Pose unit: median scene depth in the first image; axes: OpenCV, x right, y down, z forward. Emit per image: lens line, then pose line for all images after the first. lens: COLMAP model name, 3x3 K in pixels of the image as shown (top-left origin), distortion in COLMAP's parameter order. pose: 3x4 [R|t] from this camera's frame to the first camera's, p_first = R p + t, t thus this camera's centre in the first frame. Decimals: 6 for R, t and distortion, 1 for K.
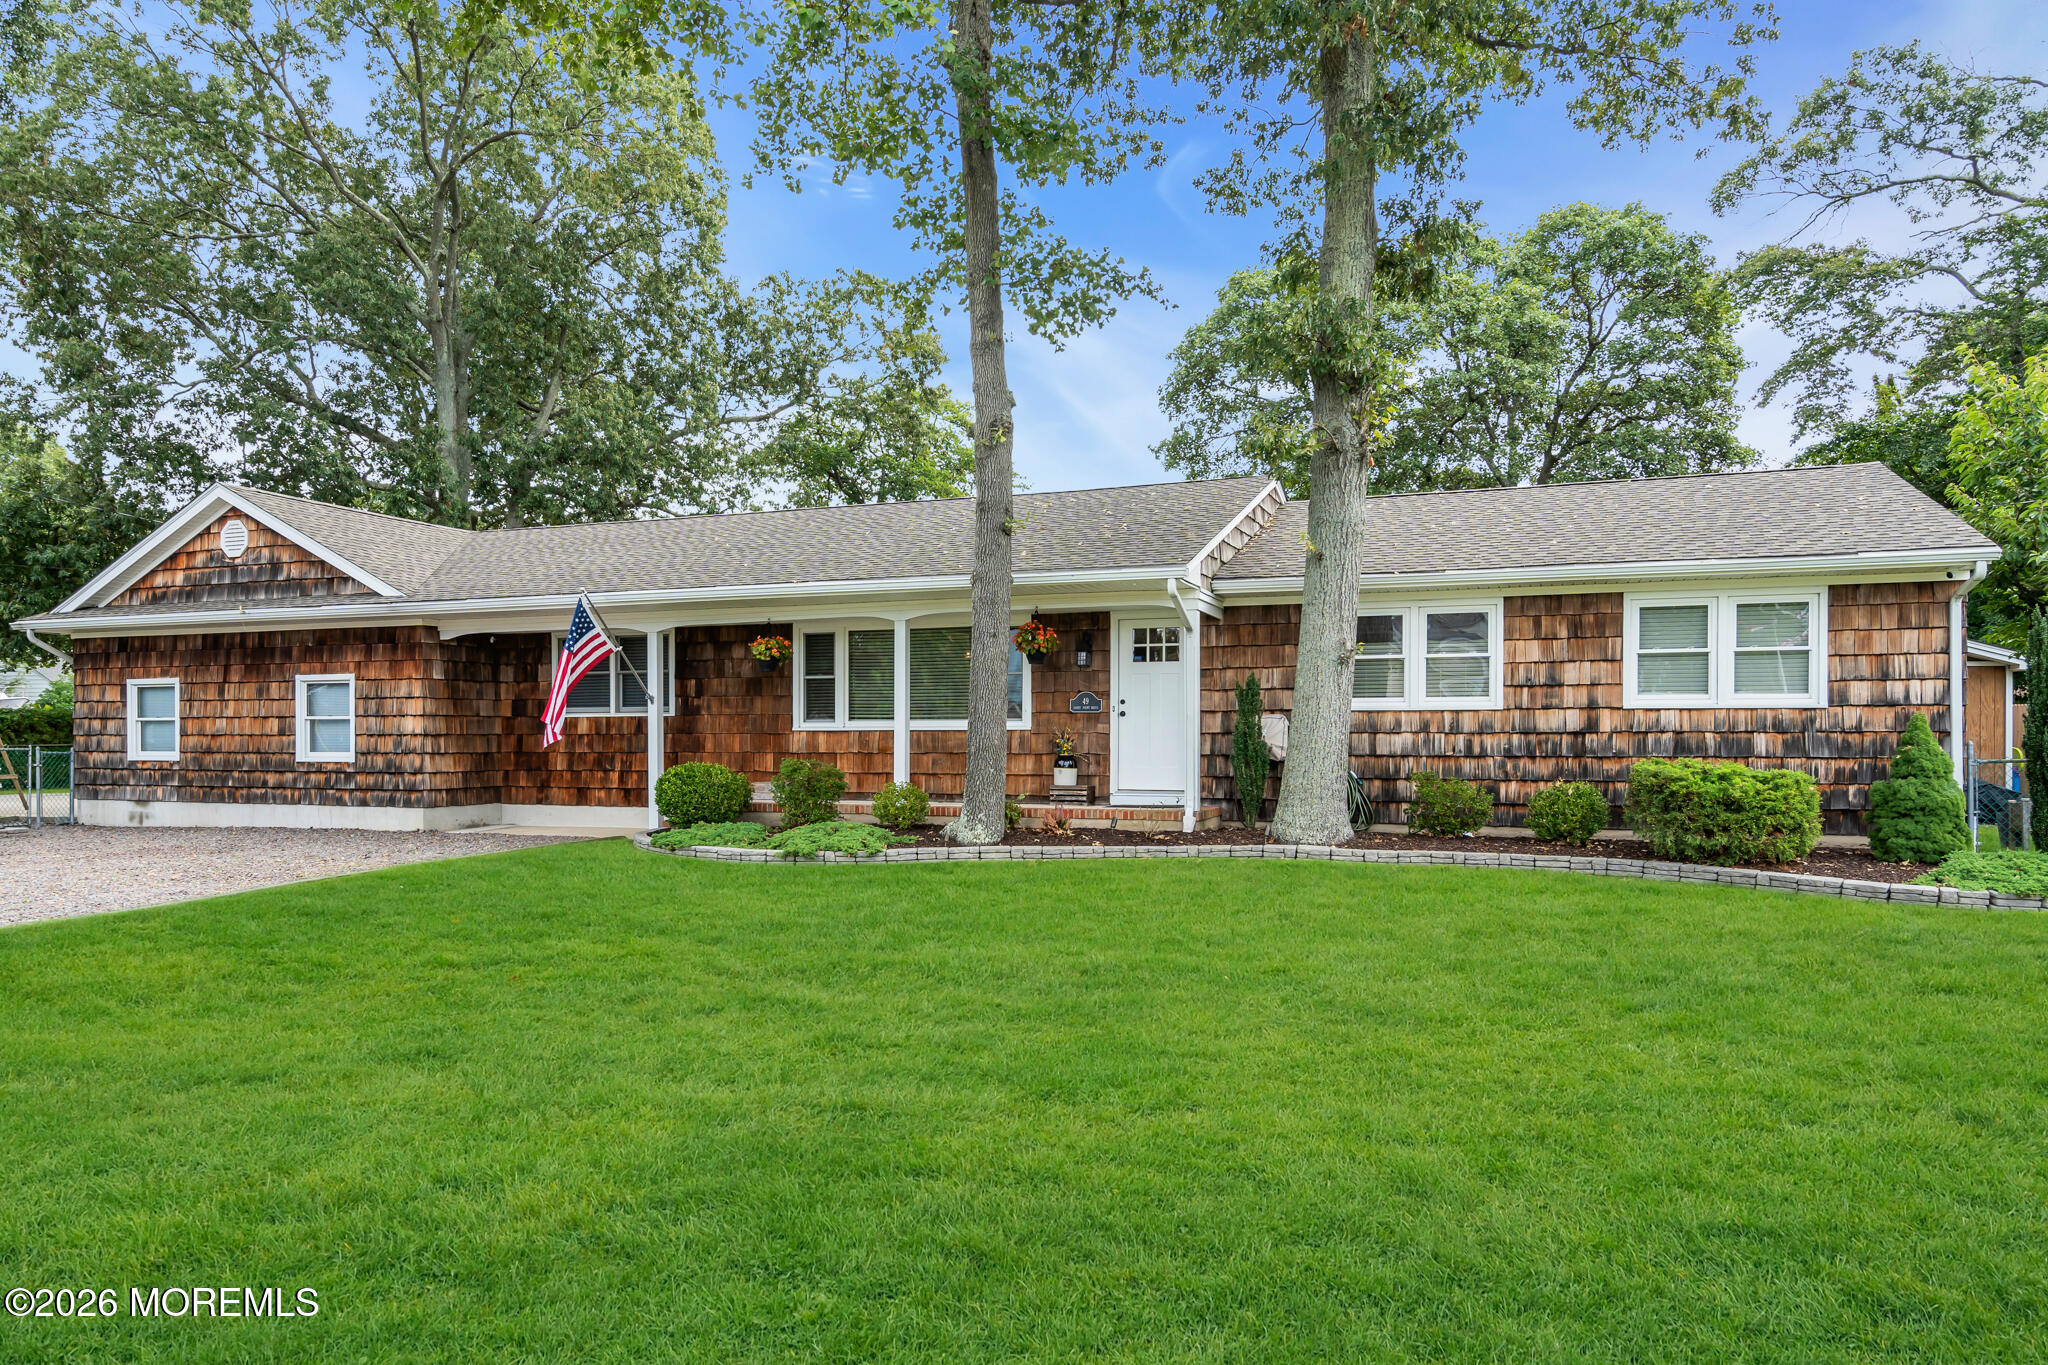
lens RADIAL K [[955.9, 0, 1004.5], [0, 955.9, 690.6], [0, 0, 1]] dist [-0.001118, 0.000111]
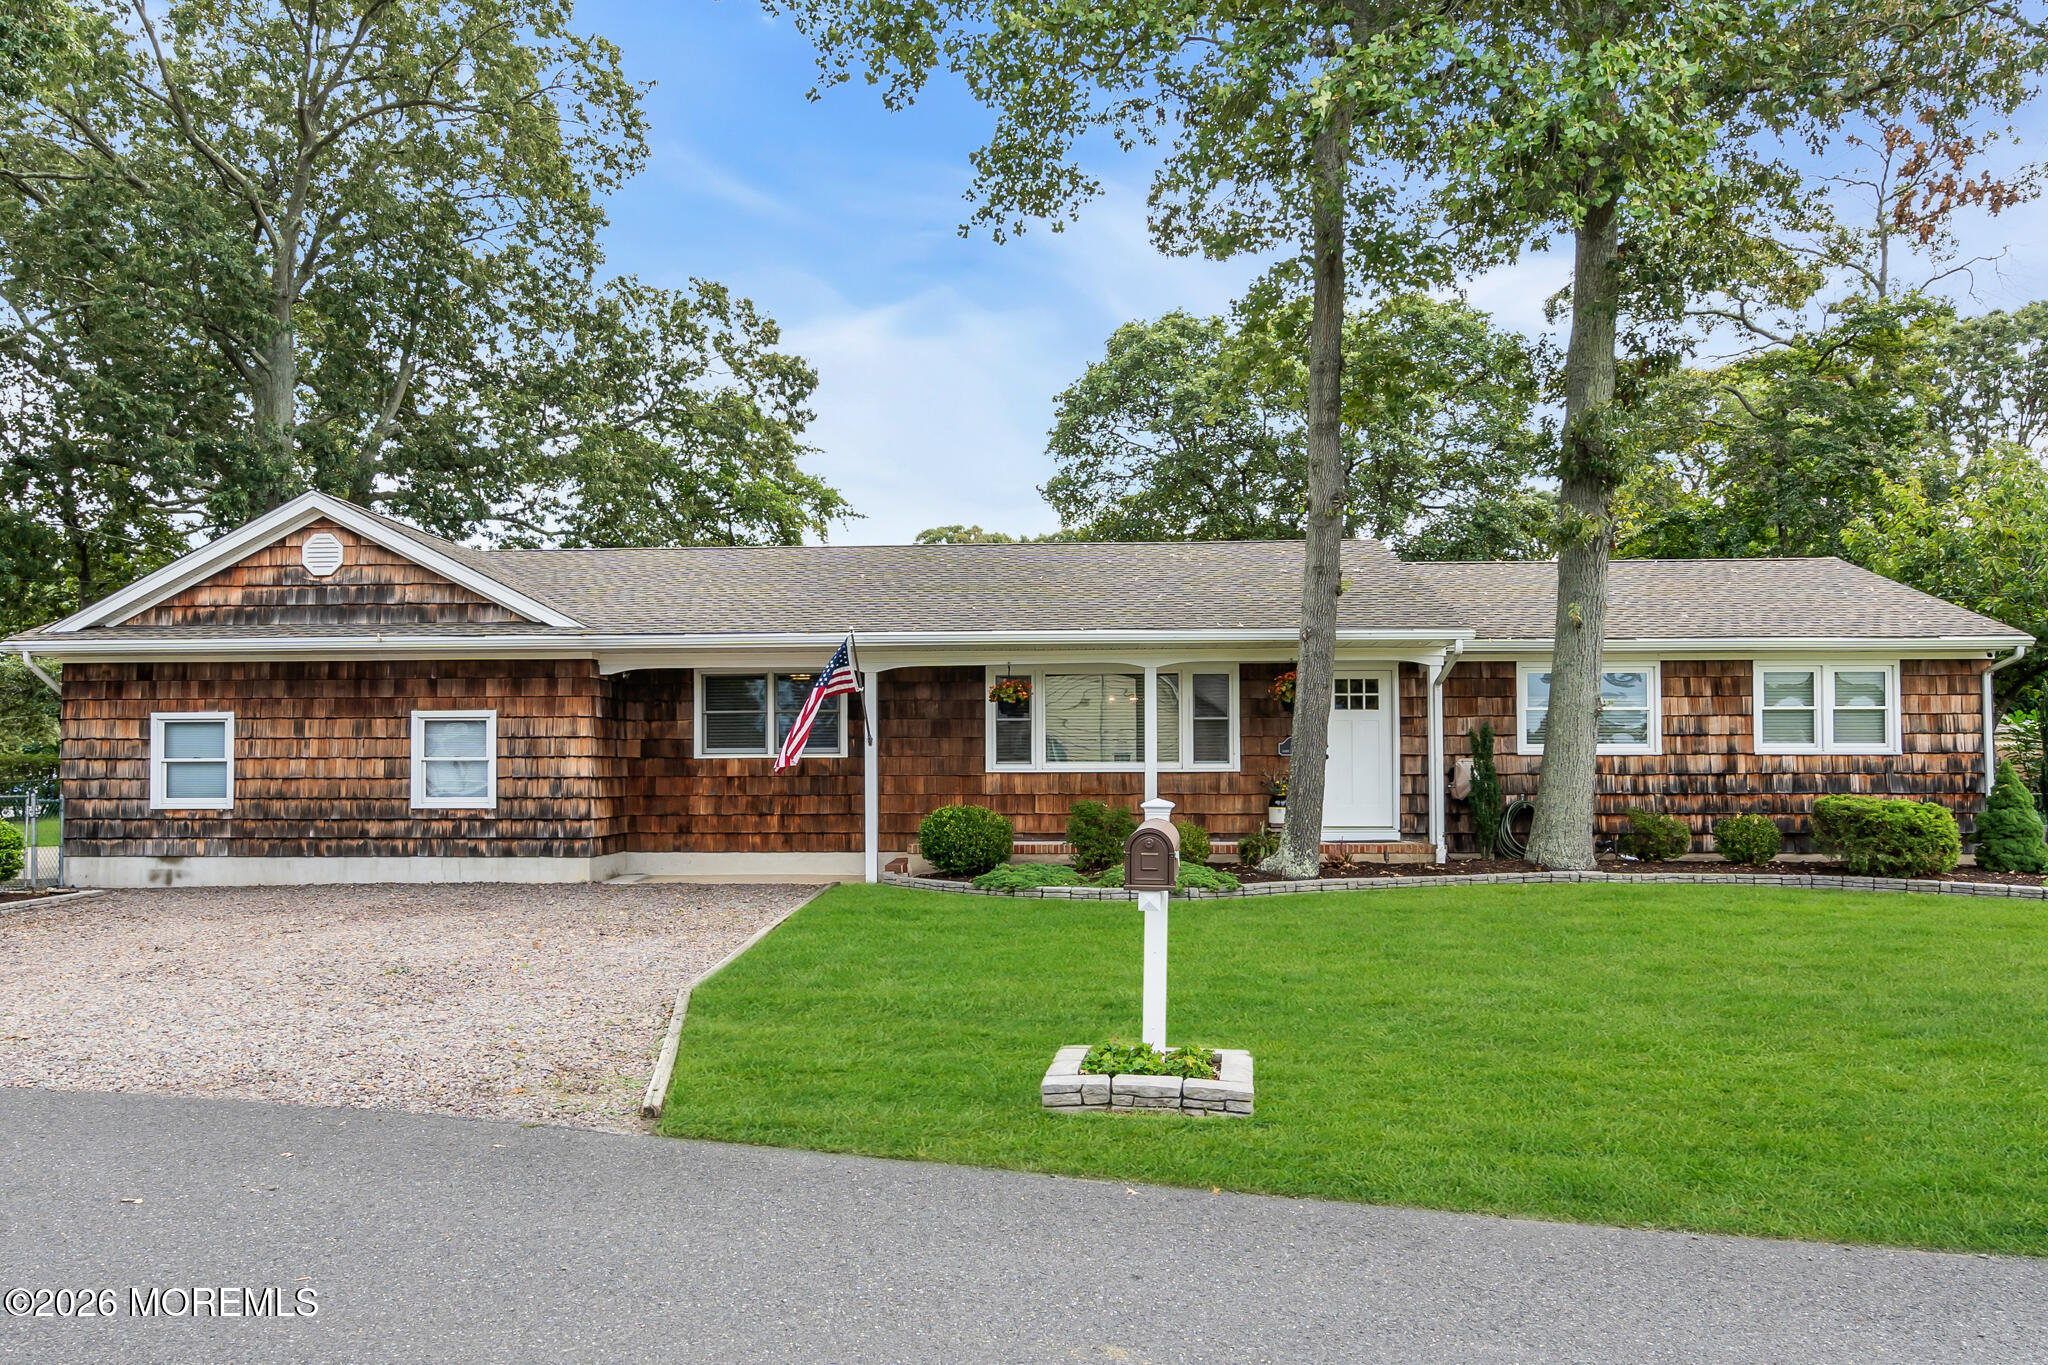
lens RADIAL K [[887.8, 0, 1023.8], [0, 887.8, 721.9], [0, 0, 1]] dist [-0.000460, -0.000138]
pose [[0.973854, 0.012278, 0.226844, -0.395266], [-0.008650, 0.999818, -0.016981, 0.003272], [-0.227011, 0.014575, 0.973783, 0.069041]]
